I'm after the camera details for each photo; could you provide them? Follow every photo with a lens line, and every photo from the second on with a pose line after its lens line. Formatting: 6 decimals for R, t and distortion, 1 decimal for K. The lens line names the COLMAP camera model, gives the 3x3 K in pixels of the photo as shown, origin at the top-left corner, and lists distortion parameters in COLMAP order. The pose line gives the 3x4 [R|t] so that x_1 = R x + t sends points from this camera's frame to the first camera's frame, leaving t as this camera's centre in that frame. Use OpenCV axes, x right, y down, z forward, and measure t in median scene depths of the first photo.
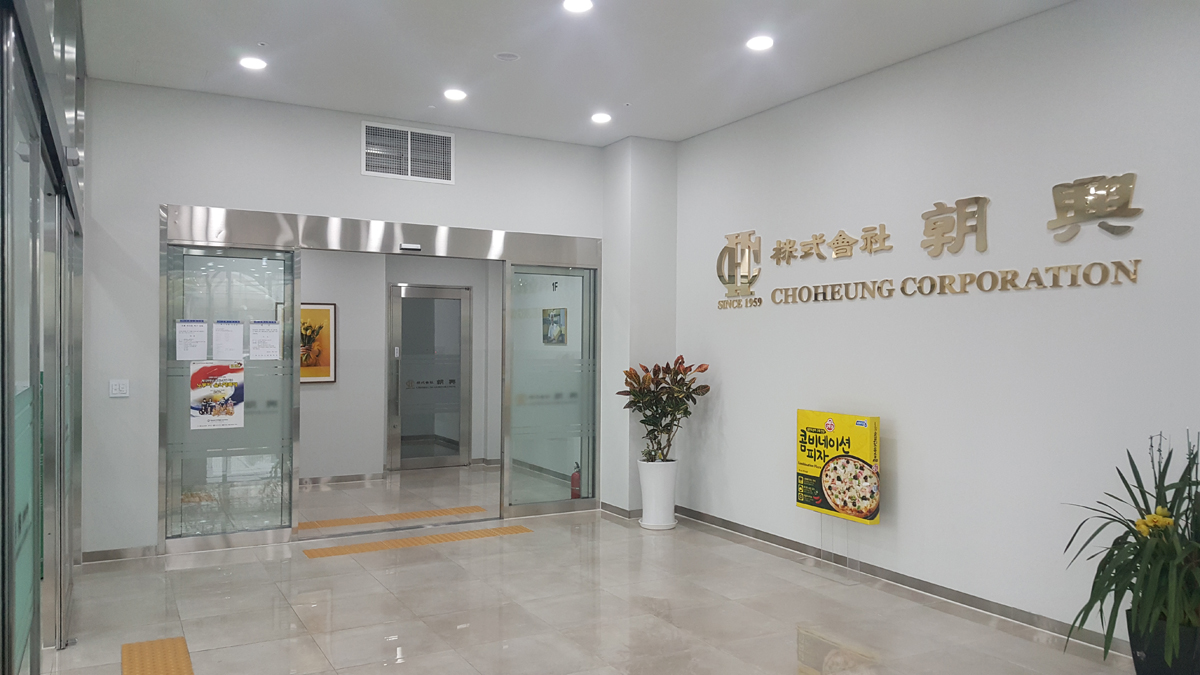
lens RADIAL K [[883.3, 0, 600.1], [0, 883.3, 343.6], [0, 0, 1]] dist [0.039885, -0.014489]
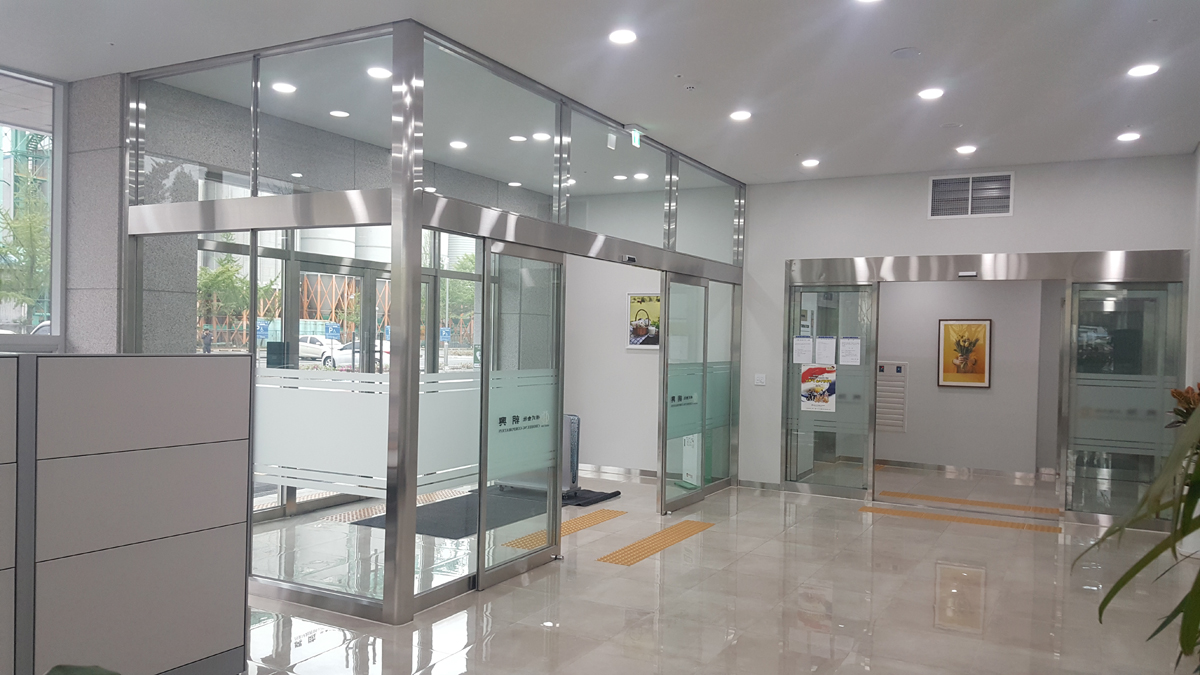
lens RADIAL K [[883.3, 0, 600.2], [0, 883.3, 340.1], [0, 0, 1]] dist [0.039885, -0.014489]
pose [[0.478880, 0.008083, -0.877843, 0.655893], [-0.015245, 0.999883, 0.000890, -0.015814], [0.877748, 0.012956, 0.478947, -0.004209]]
